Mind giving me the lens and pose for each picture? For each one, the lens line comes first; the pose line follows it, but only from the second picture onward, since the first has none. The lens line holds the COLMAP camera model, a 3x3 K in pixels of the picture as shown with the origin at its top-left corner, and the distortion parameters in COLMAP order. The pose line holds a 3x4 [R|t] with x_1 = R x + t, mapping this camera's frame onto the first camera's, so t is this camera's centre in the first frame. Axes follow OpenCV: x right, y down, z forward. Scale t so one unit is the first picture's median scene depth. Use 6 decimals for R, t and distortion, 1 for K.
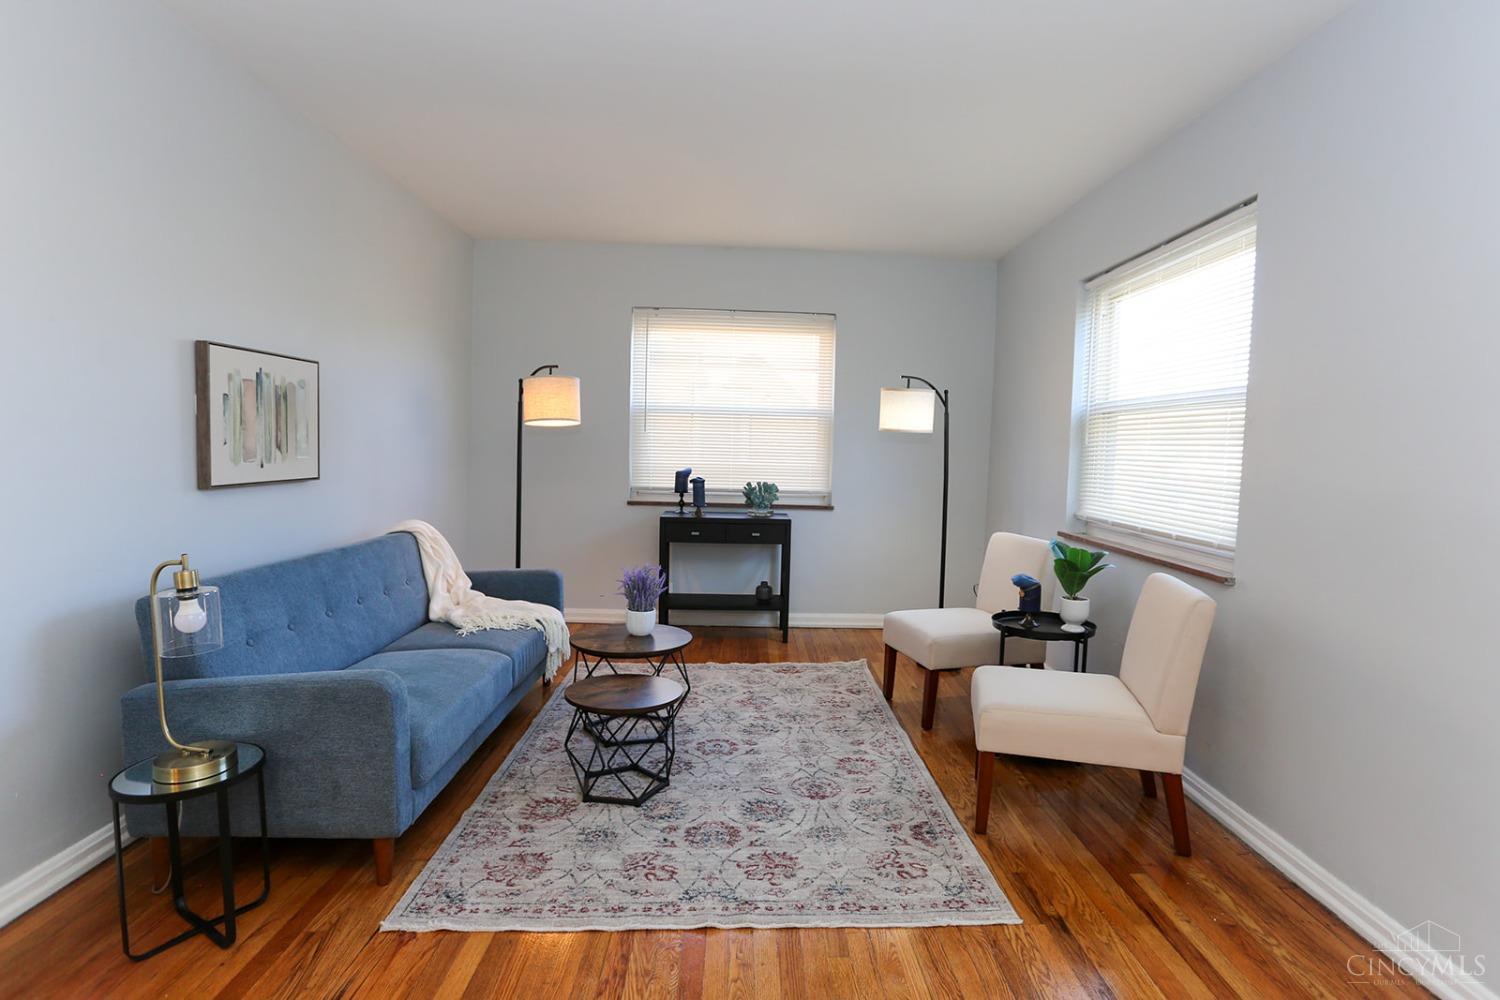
lens RADIAL K [[771.9, 0, 750.0], [0, 771.9, 500.0], [0, 0, 1]] dist [-0.019412, 0.000911]
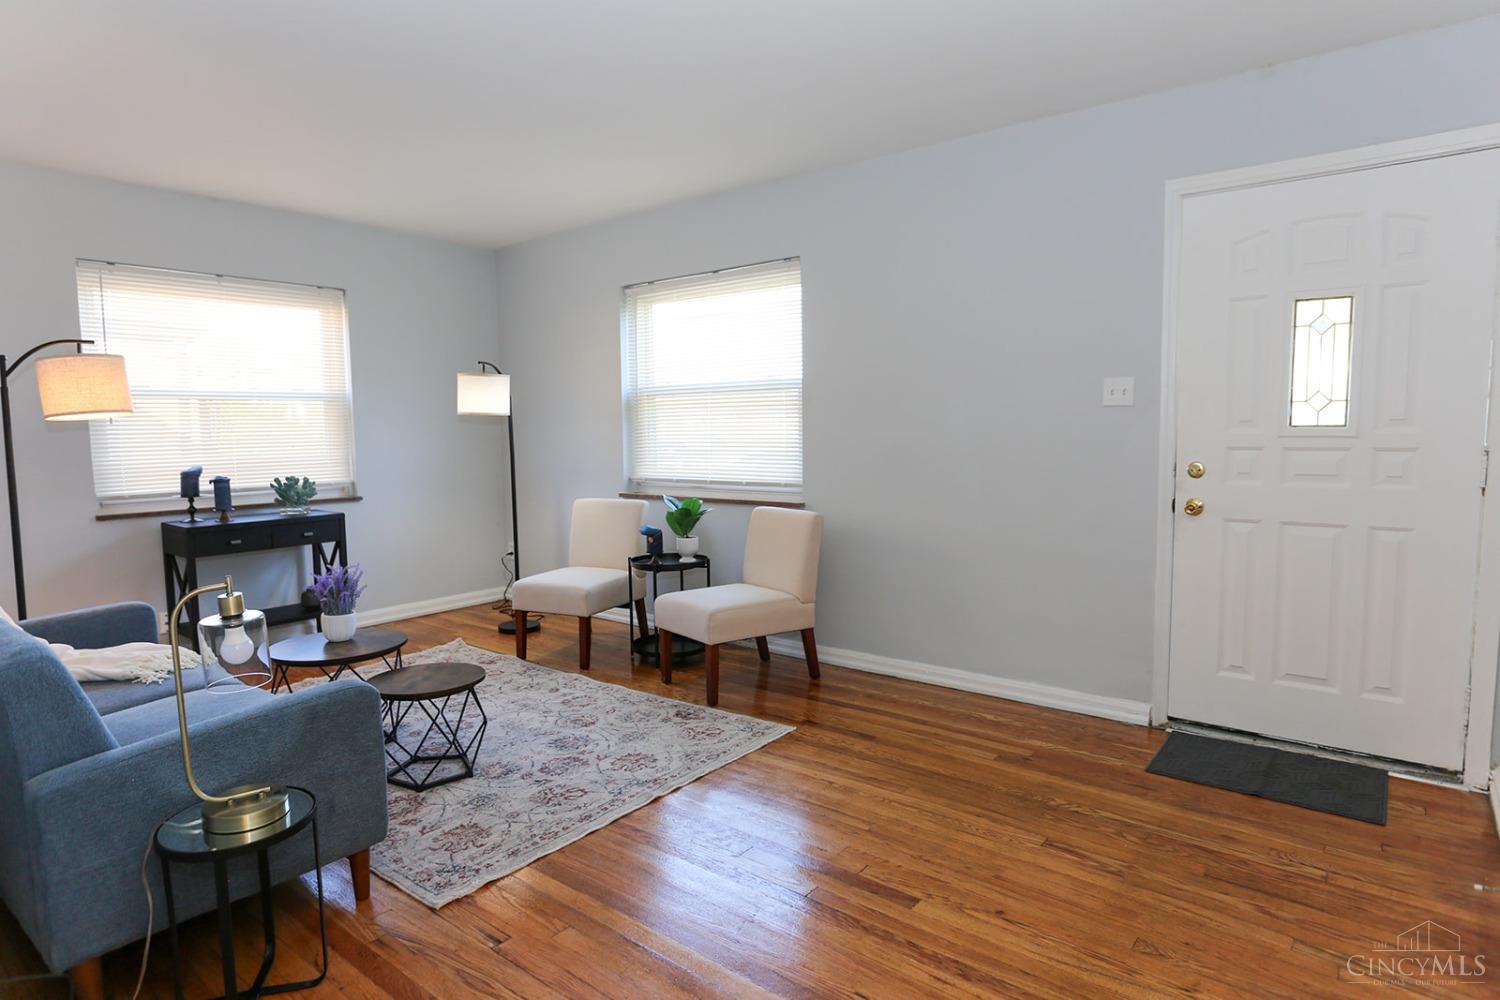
lens RADIAL K [[854.6, 0, 750.0], [0, 854.6, 500.0], [0, 0, 1]] dist [-0.003776, -0.000626]
pose [[0.662835, -0.102187, 0.741760, -0.564323], [0.086843, 0.994450, 0.059396, -0.013432], [-0.743713, 0.025047, 0.668030, -0.062525]]
